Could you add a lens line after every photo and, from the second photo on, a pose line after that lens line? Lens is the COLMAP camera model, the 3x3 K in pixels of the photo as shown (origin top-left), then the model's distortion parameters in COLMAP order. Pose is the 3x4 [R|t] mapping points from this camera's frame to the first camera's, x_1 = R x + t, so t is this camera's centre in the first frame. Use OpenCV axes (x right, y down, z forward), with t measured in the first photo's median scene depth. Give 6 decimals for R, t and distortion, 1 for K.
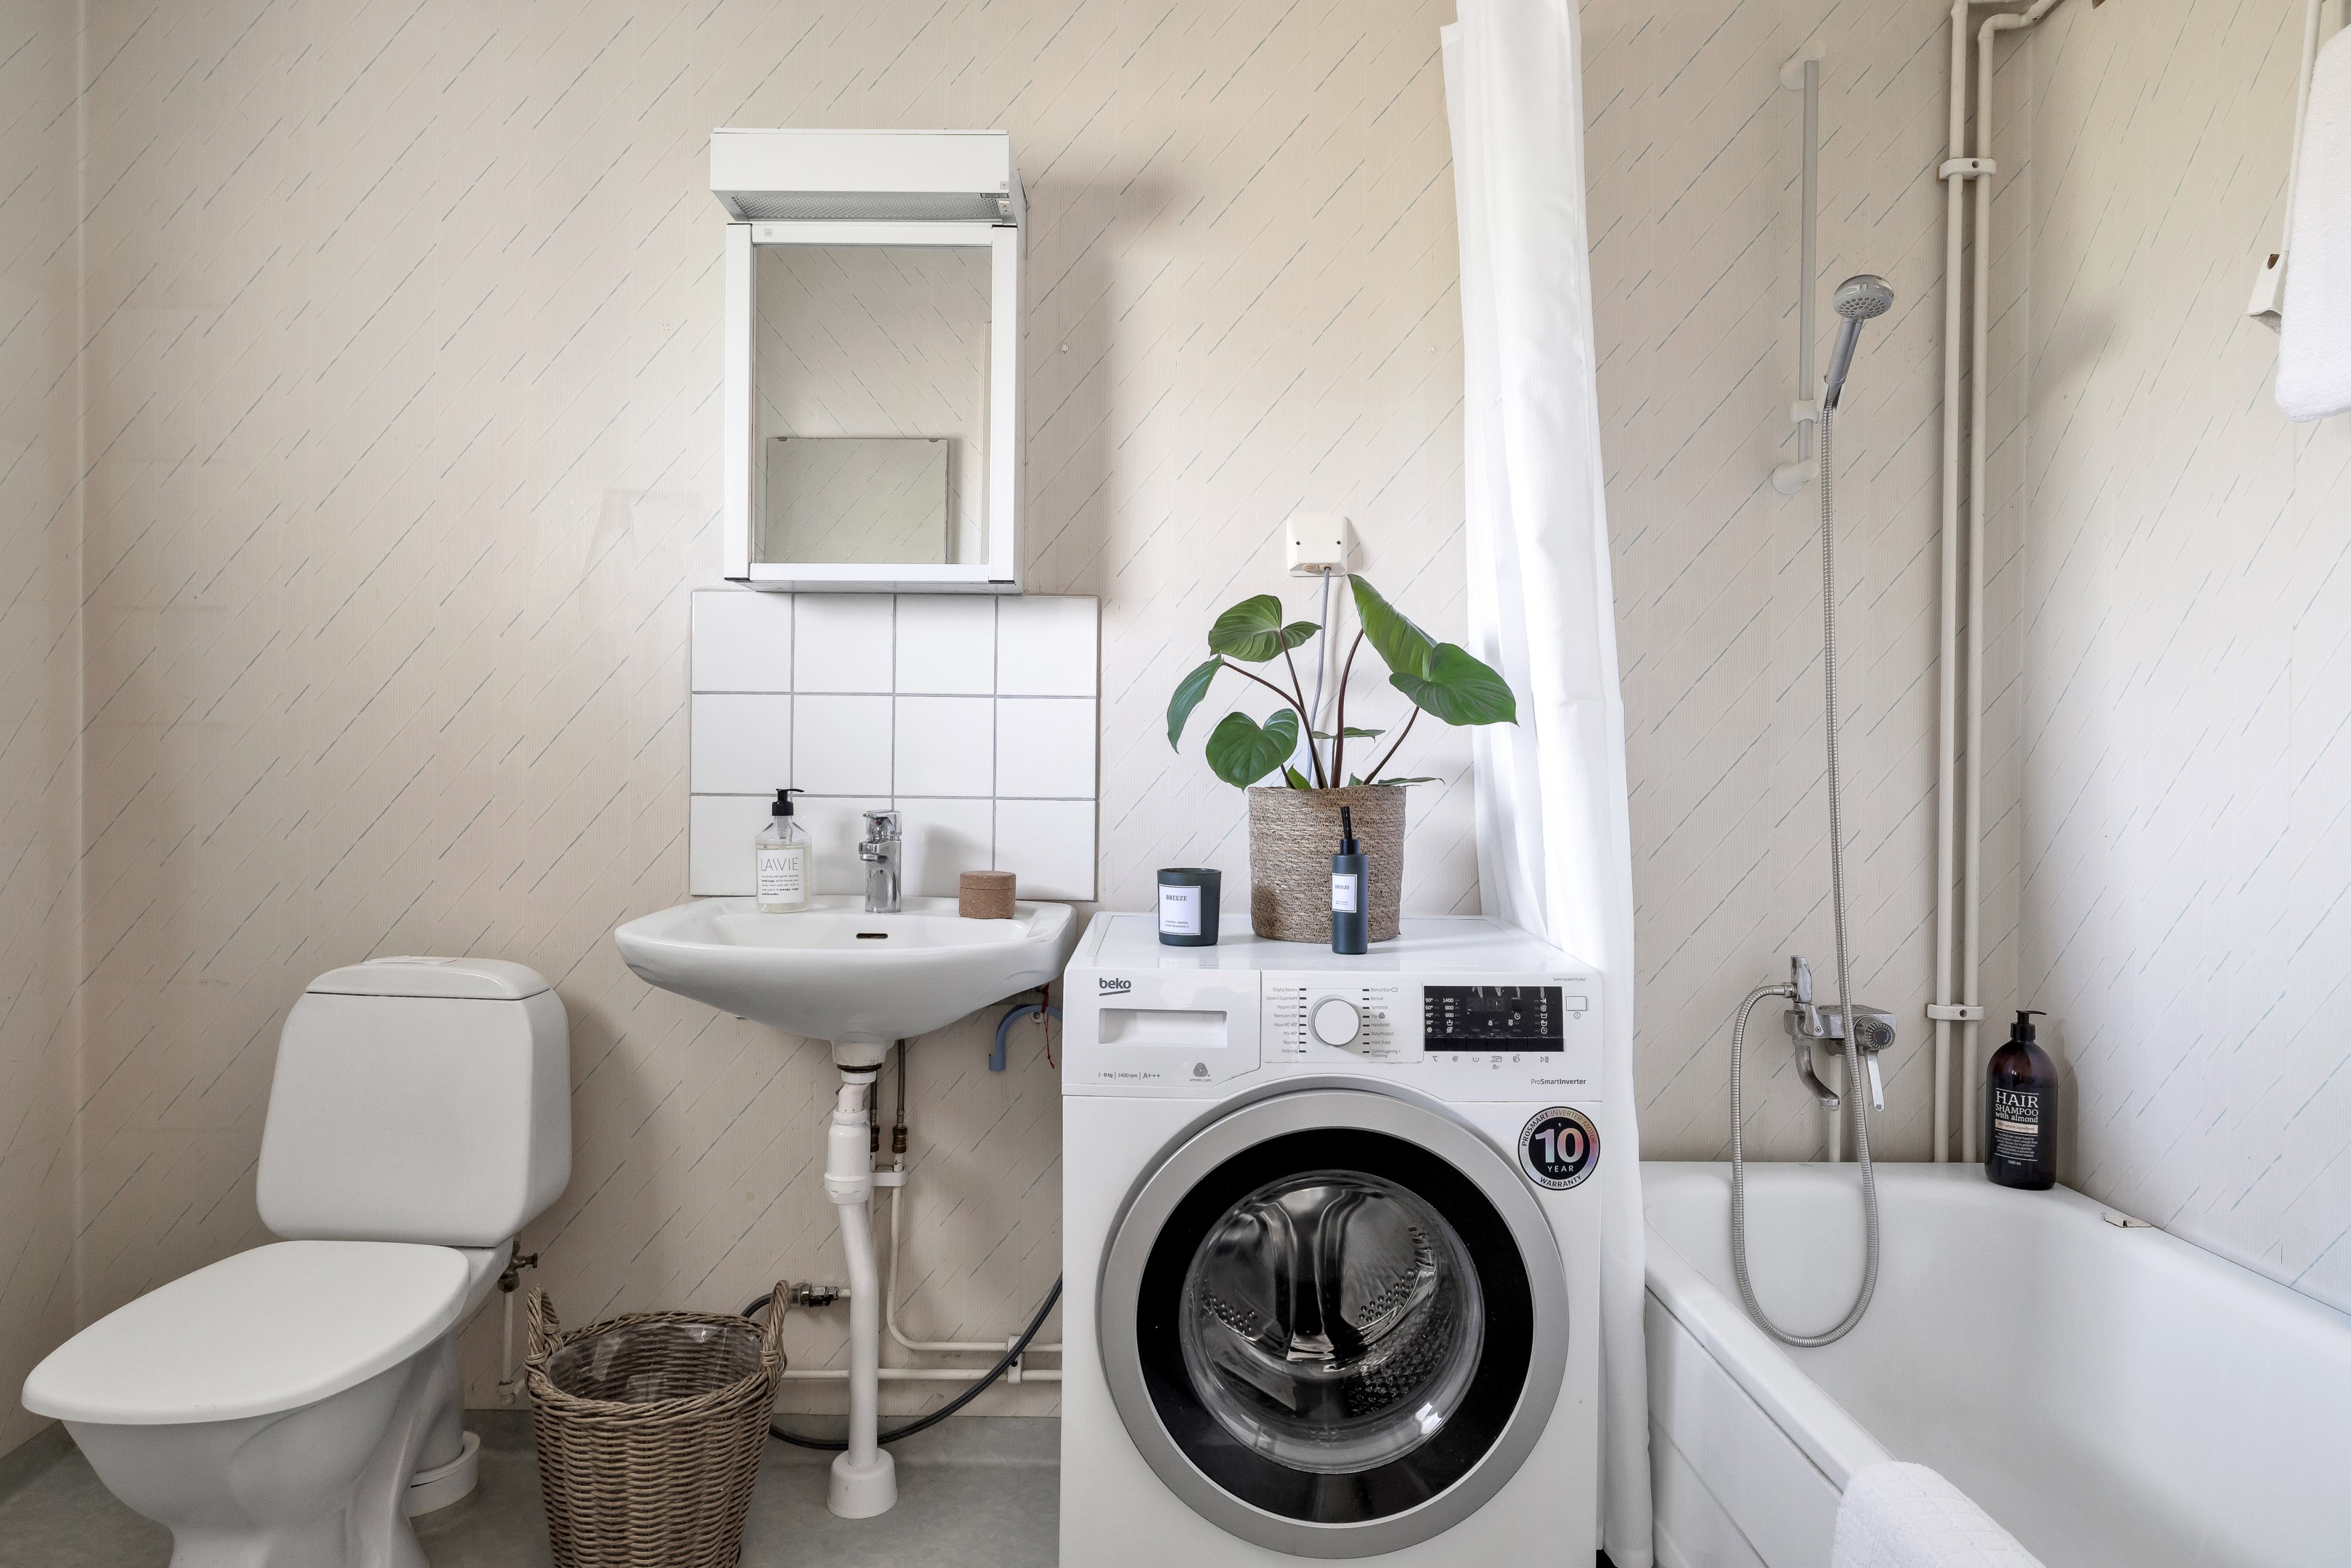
lens RADIAL K [[1359.7, 0, 1166.4], [0, 1359.7, 782.9], [0, 0, 1]] dist [-0.007891, -0.002639]
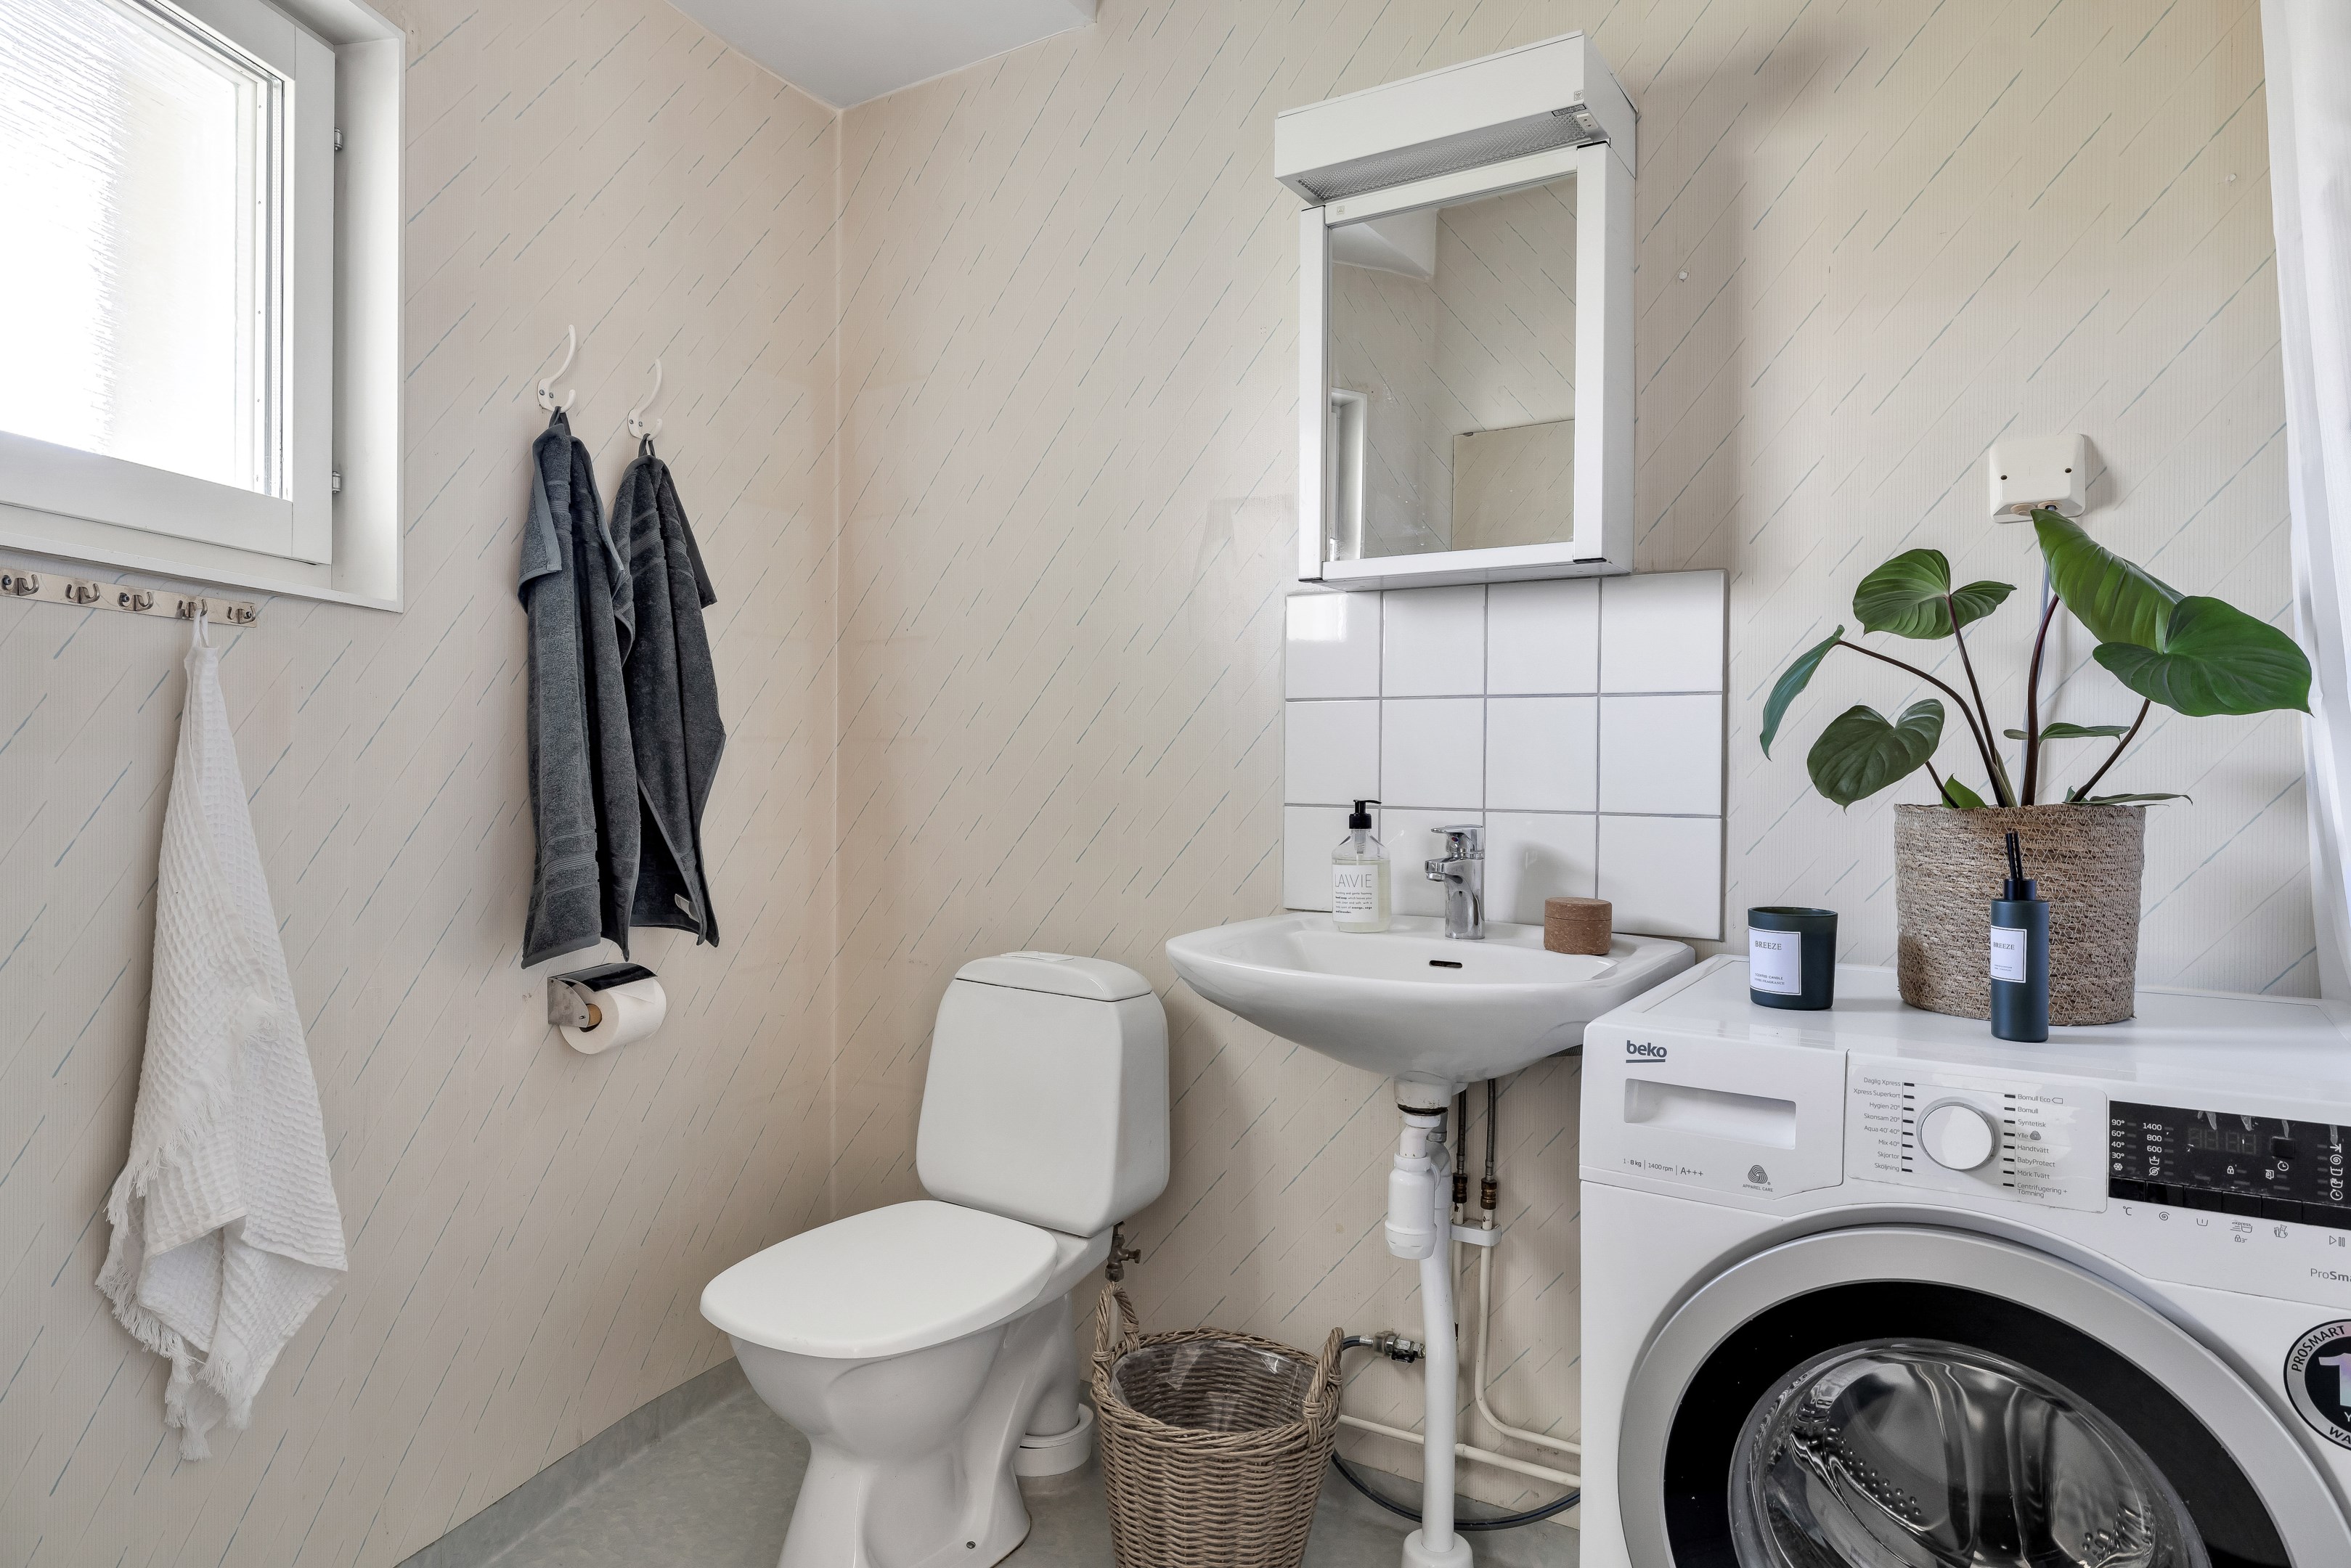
lens RADIAL K [[1385.7, 0, 1178.2], [0, 1385.7, 781.8], [0, 0, 1]] dist [-0.014103, 0.007865]
pose [[0.847693, 0.003521, -0.530475, 0.123846], [-0.008043, 0.999948, -0.006214, -0.001402], [0.530425, 0.009534, 0.847678, 0.130707]]
